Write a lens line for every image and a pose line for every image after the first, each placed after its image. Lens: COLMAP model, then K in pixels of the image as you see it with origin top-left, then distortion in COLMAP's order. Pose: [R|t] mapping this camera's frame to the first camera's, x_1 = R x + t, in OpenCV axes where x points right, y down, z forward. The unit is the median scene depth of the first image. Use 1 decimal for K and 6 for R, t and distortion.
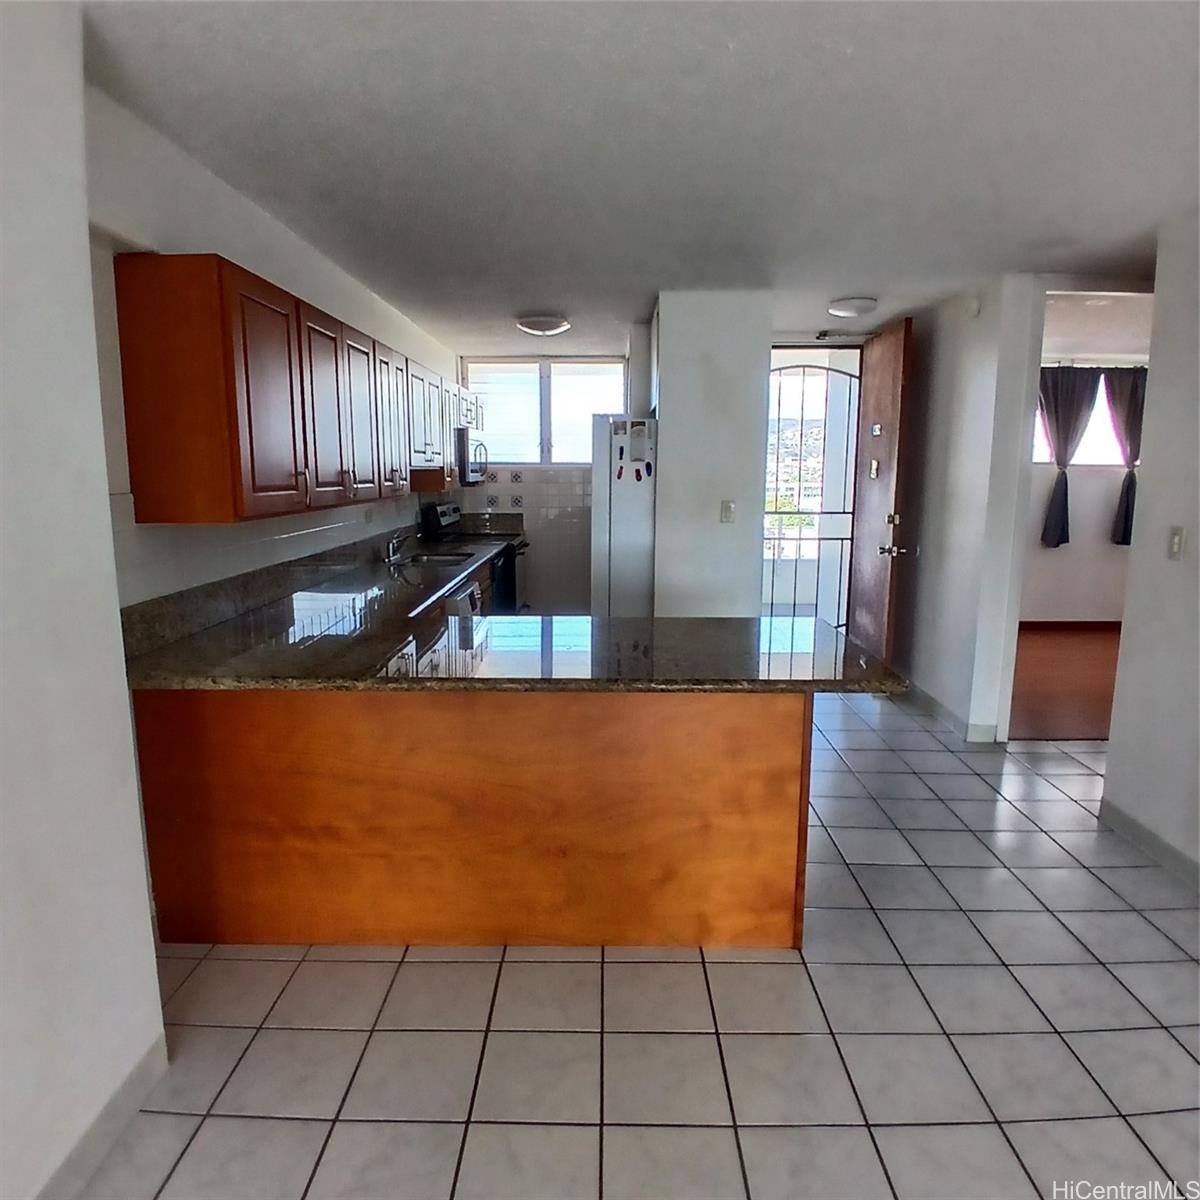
lens RADIAL K [[800.6, 0, 602.1], [0, 800.6, 601.3], [0, 0, 1]] dist [-0.002321, -0.036141]
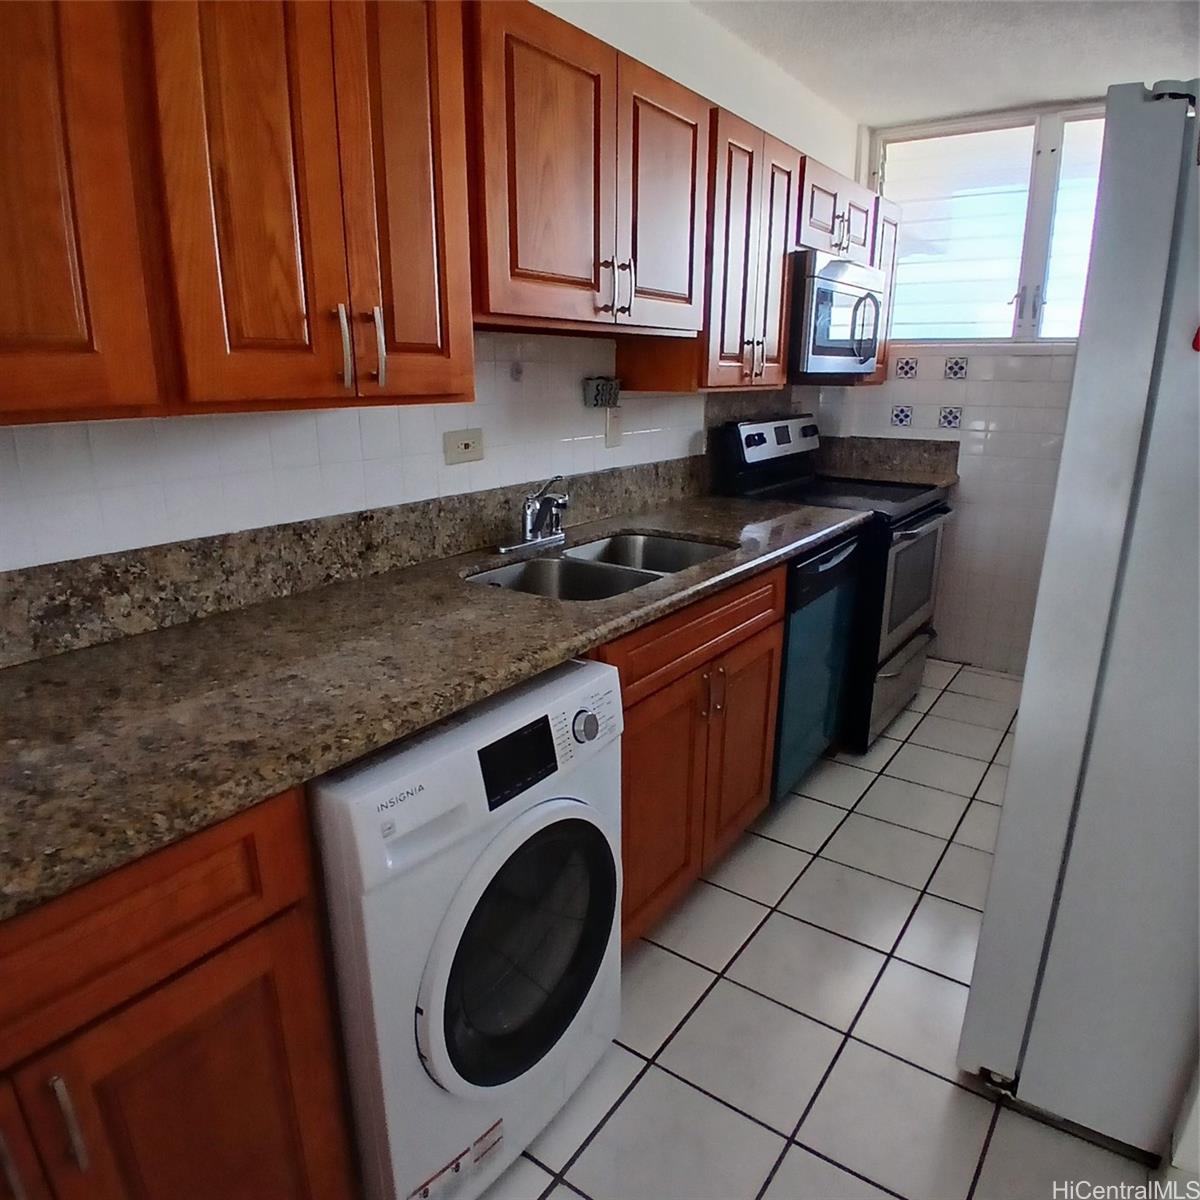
lens RADIAL K [[800.6, 0, 599.1], [0, 800.6, 599.7], [0, 0, 1]] dist [-0.002321, -0.036141]
pose [[0.814806, 0.159540, -0.557349, 0.014293], [-0.095179, 0.985157, 0.142853, -0.069328], [0.571867, -0.063350, 0.817897, 0.506587]]
